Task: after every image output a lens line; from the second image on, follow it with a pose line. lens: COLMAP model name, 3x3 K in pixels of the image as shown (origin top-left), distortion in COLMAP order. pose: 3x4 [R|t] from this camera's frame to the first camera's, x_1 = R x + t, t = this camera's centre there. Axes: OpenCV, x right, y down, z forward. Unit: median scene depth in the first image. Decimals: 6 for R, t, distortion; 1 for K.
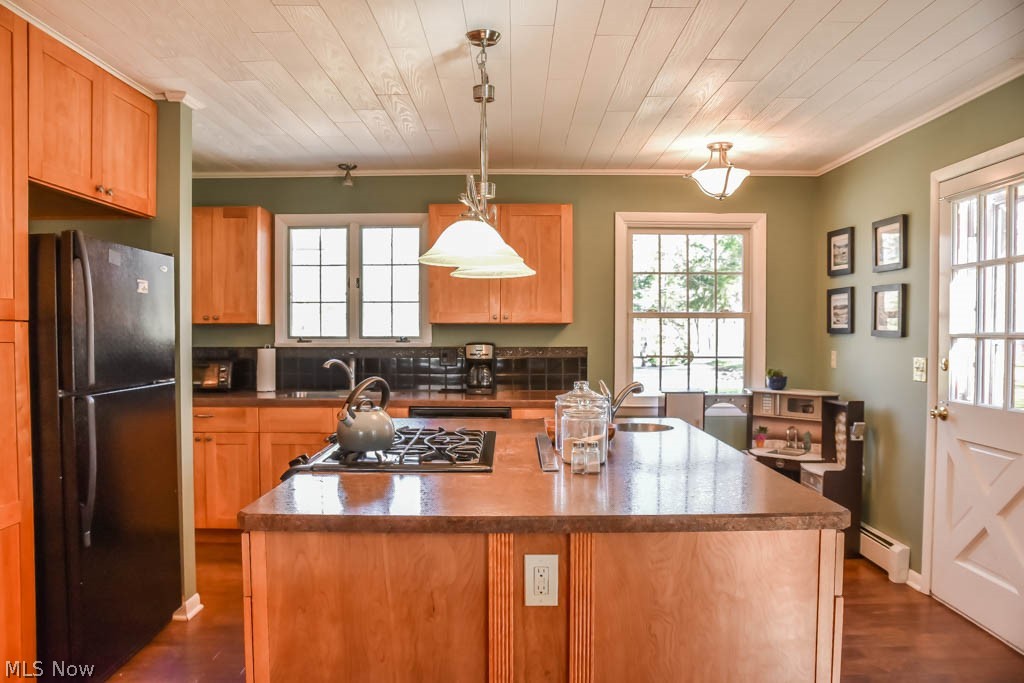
lens RADIAL K [[795.9, 0, 510.8], [0, 795.9, 344.2], [0, 0, 1]] dist [-0.035342, 0.003811]
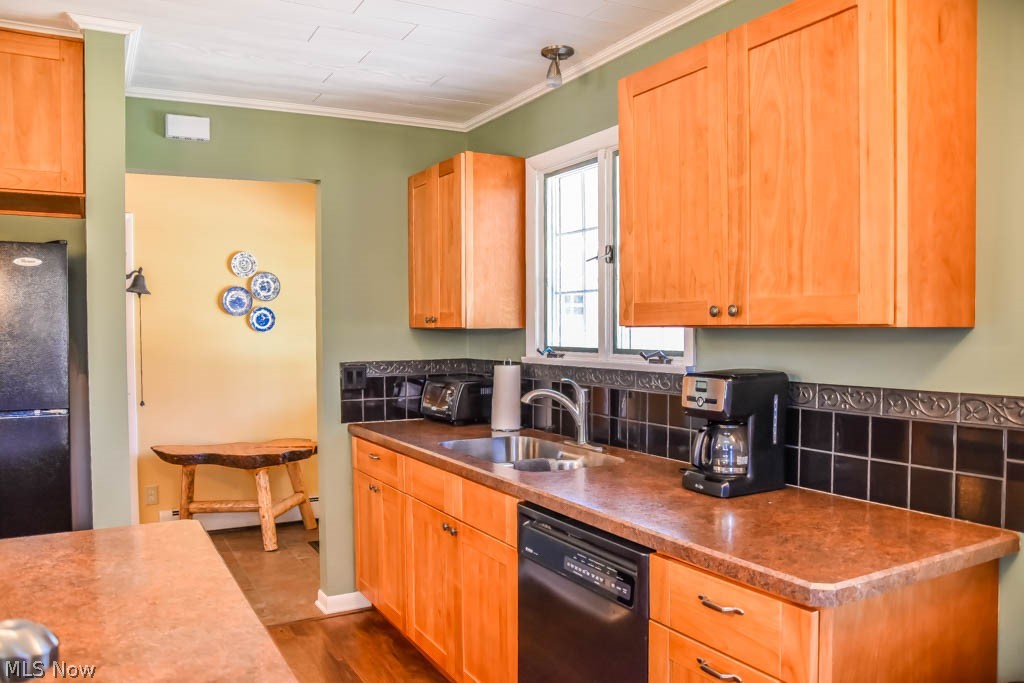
lens RADIAL K [[795.9, 0, 512.2], [0, 795.9, 348.9], [0, 0, 1]] dist [-0.035342, 0.003811]
pose [[0.486937, 0.022158, -0.873156, 0.273278], [-0.004408, 0.999728, 0.022912, -0.022836], [0.873426, -0.007307, 0.486902, 0.680385]]
